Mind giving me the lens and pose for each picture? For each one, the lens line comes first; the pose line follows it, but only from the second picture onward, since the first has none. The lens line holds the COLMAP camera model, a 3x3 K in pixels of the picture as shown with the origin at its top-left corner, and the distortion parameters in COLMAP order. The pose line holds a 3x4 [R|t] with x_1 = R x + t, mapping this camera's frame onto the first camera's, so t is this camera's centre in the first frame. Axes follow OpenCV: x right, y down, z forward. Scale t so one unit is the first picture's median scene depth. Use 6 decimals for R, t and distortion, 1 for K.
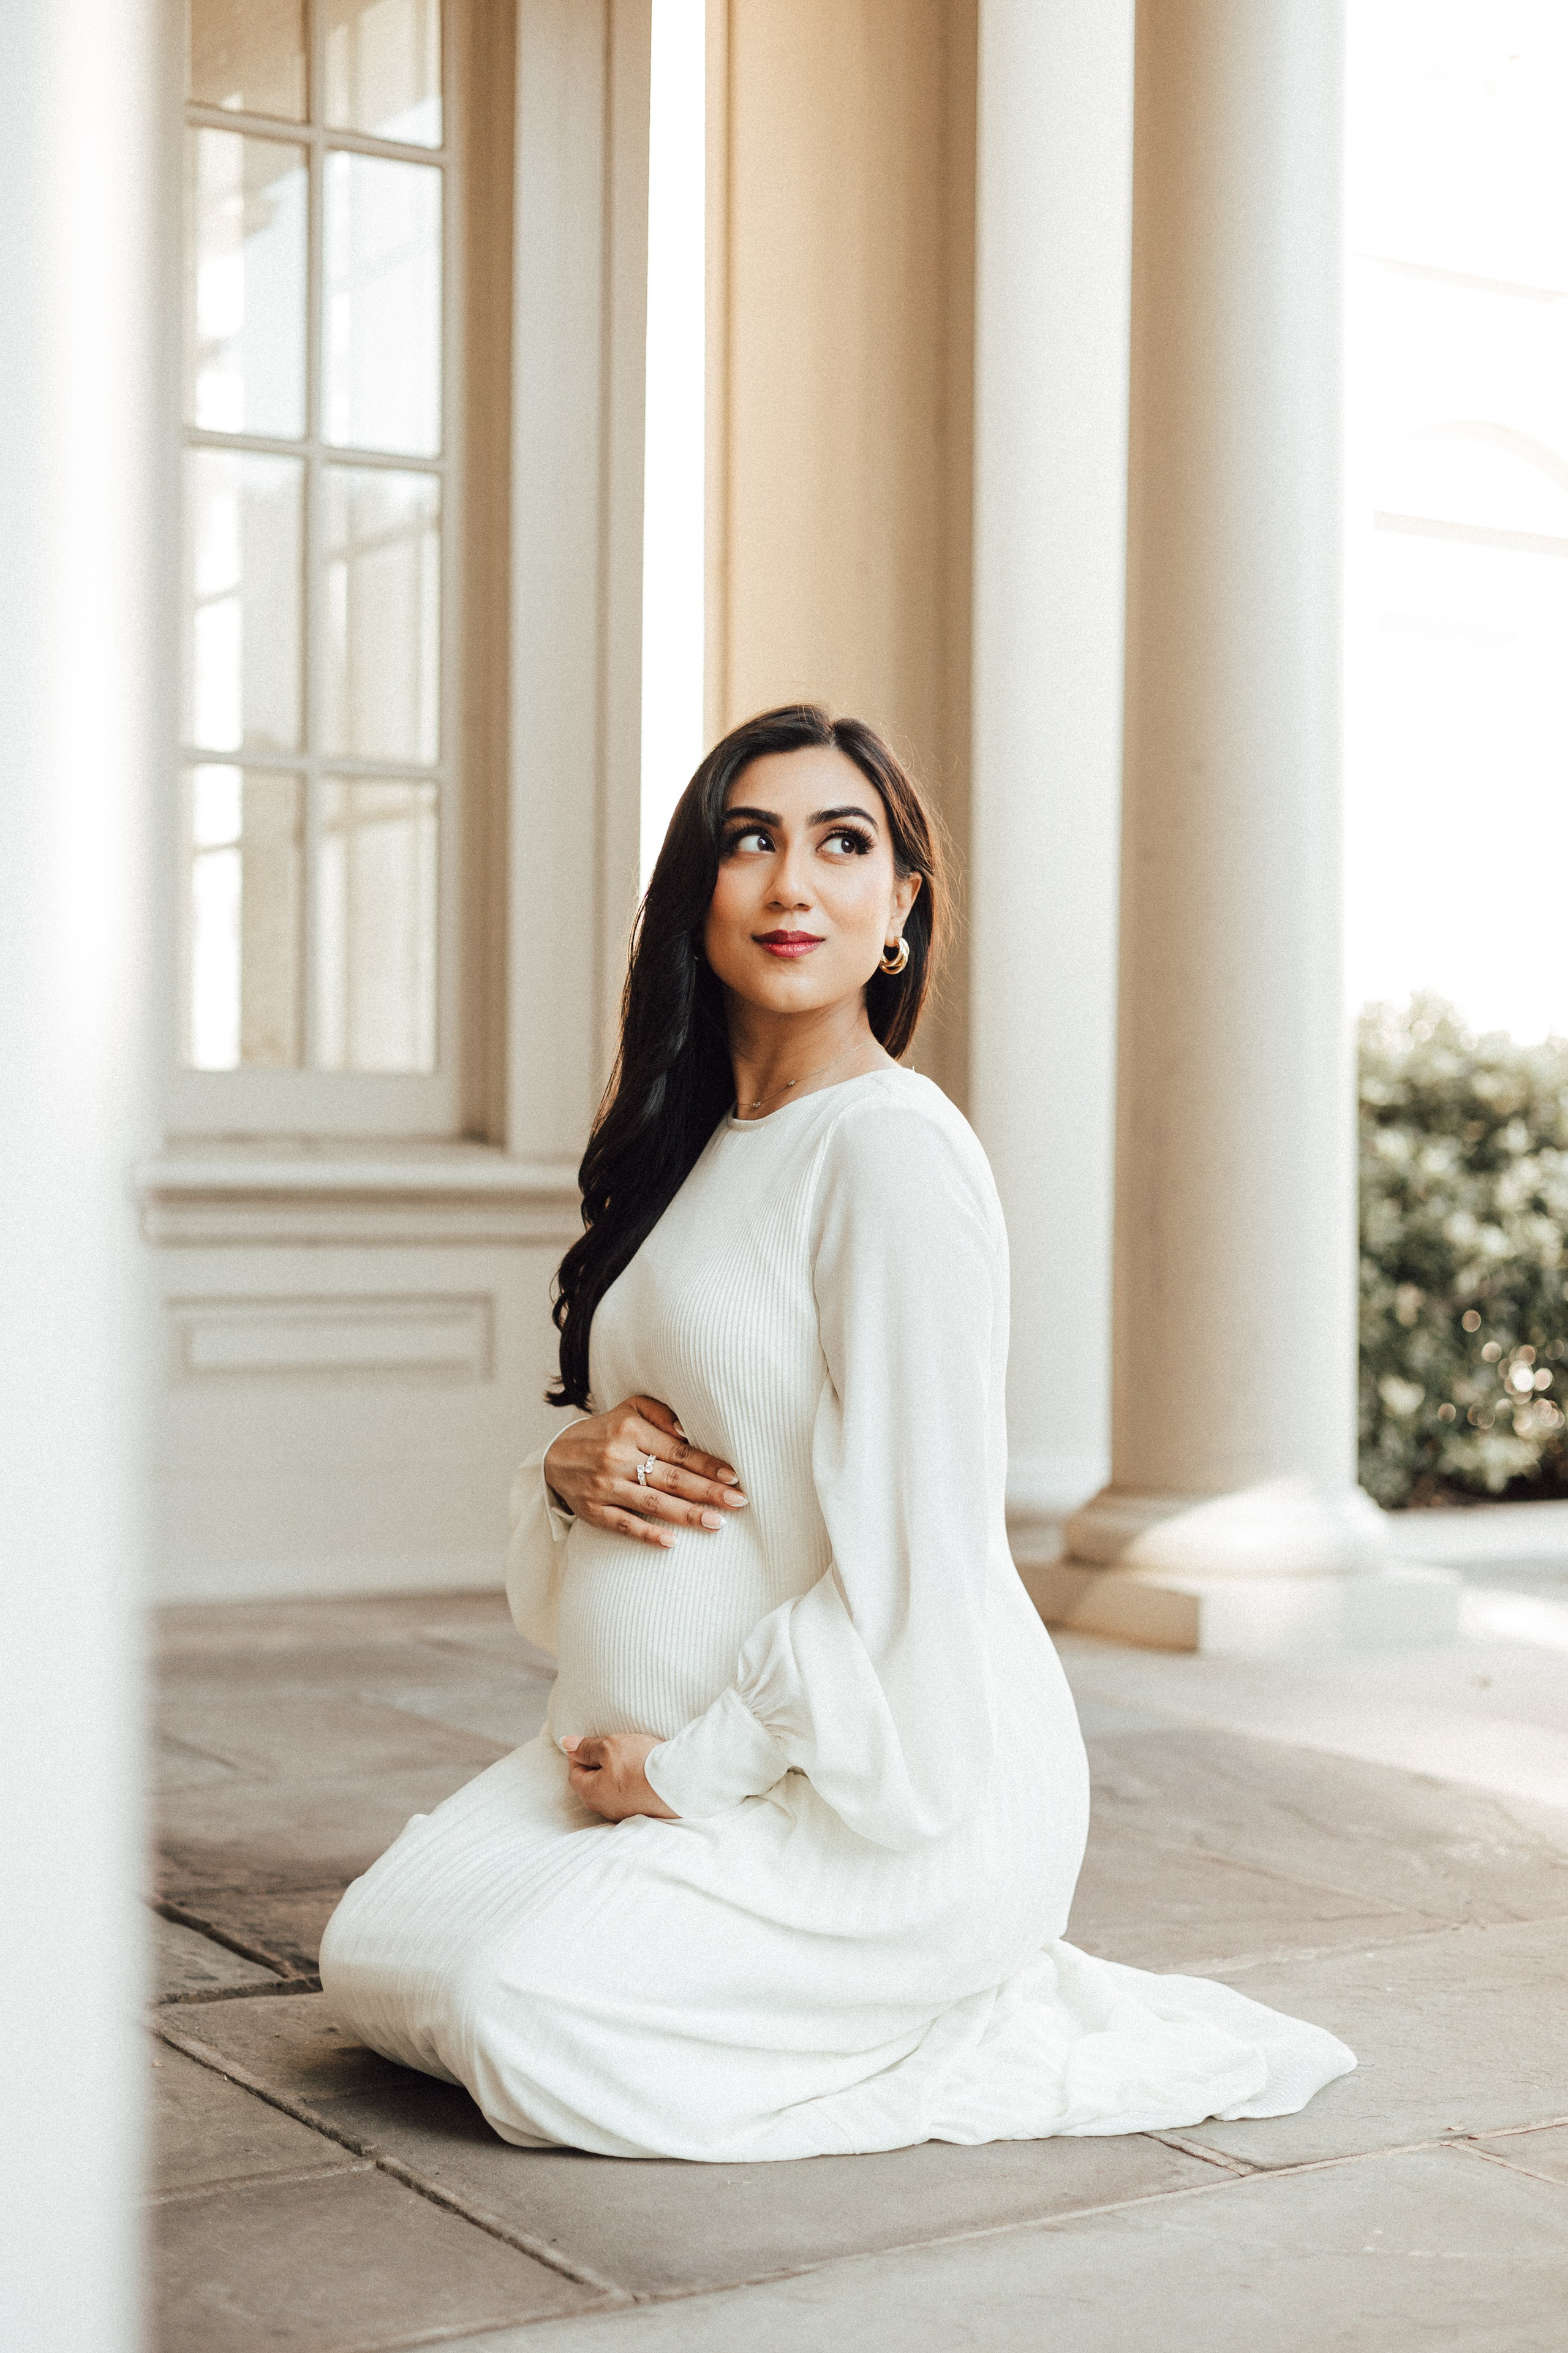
lens RADIAL K [[3448.4, 0, 790.6], [0, 3448.4, 1165.8], [0, 0, 1]] dist [-0.014330, 0.073781]
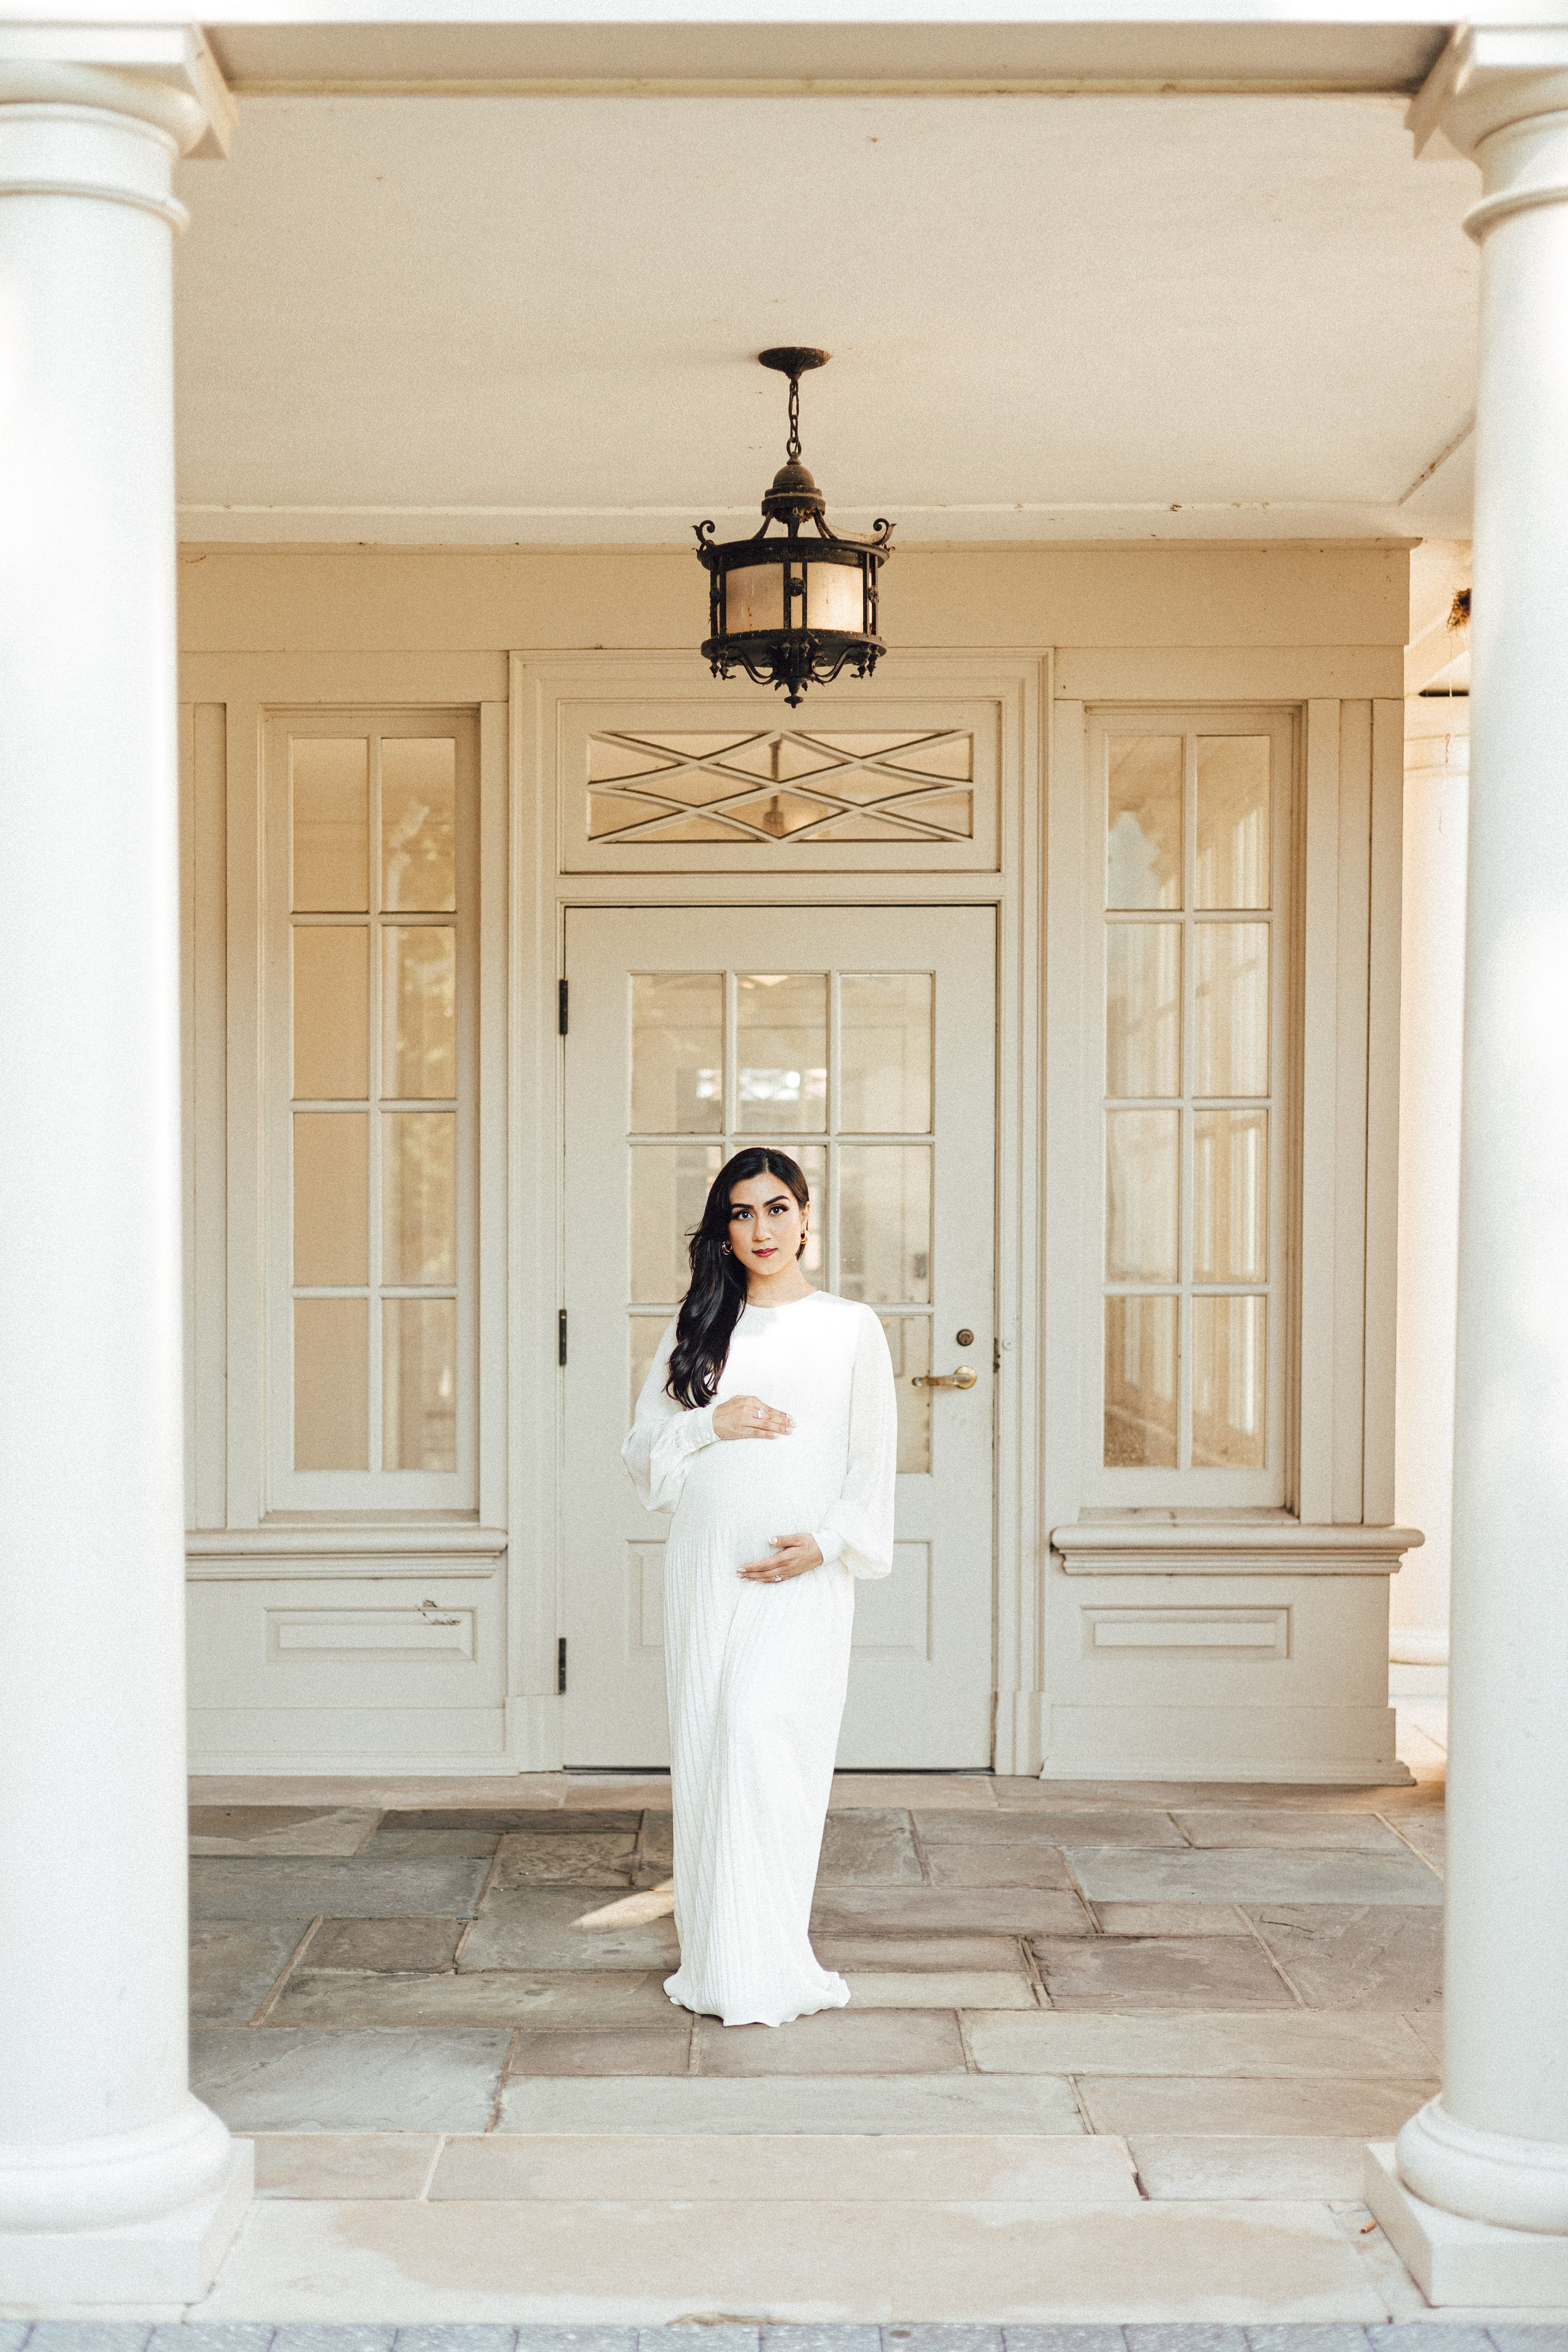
lens RADIAL K [[3293.0, 0, 749.0], [0, 3293.0, 1279.7], [0, 0, 1]] dist [-0.002098, -0.011713]
pose [[0.850073, -0.001224, -0.526664, 1.215913], [0.004995, 0.999971, 0.005739, -0.301371], [0.526642, -0.007510, 0.850054, -1.121304]]
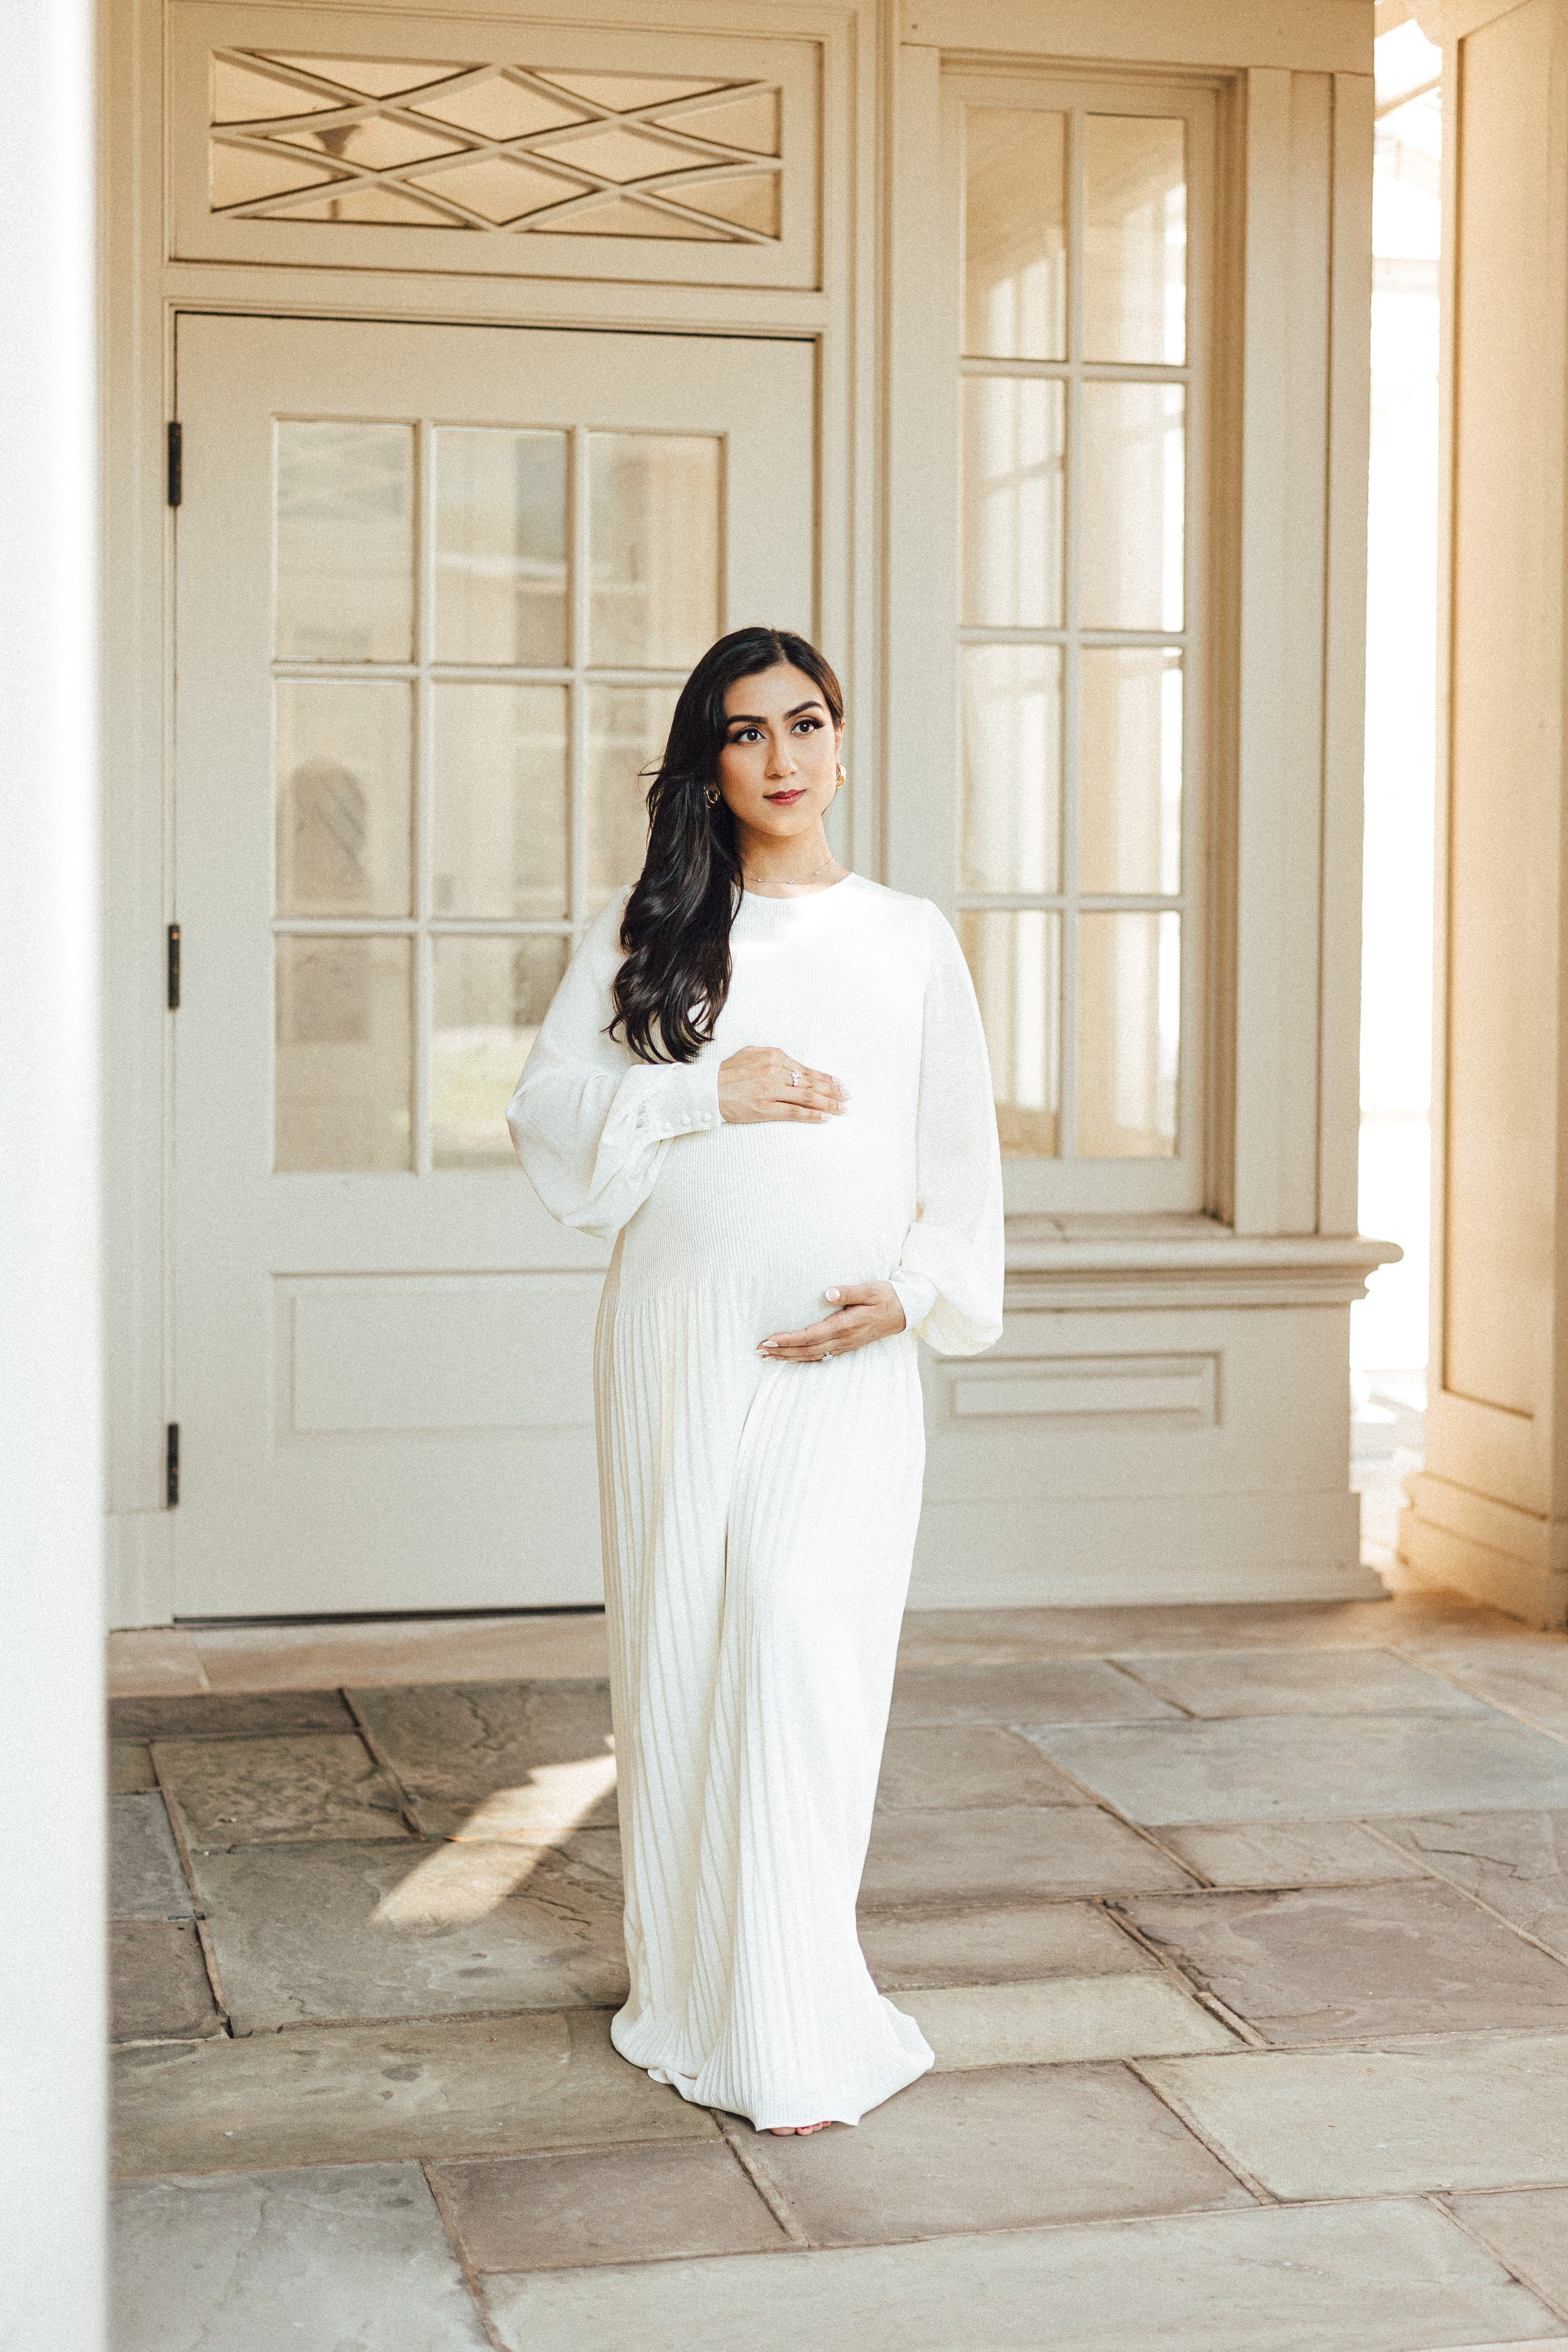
lens RADIAL K [[3727.4, 0, 857.5], [0, 3727.4, 981.8], [0, 0, 1]] dist [0.003327, -0.021098]
pose [[0.950668, 0.003678, -0.310189, 0.435358], [0.001257, 0.999876, 0.015709, -0.250483], [0.310208, -0.015324, 0.950545, -0.559092]]
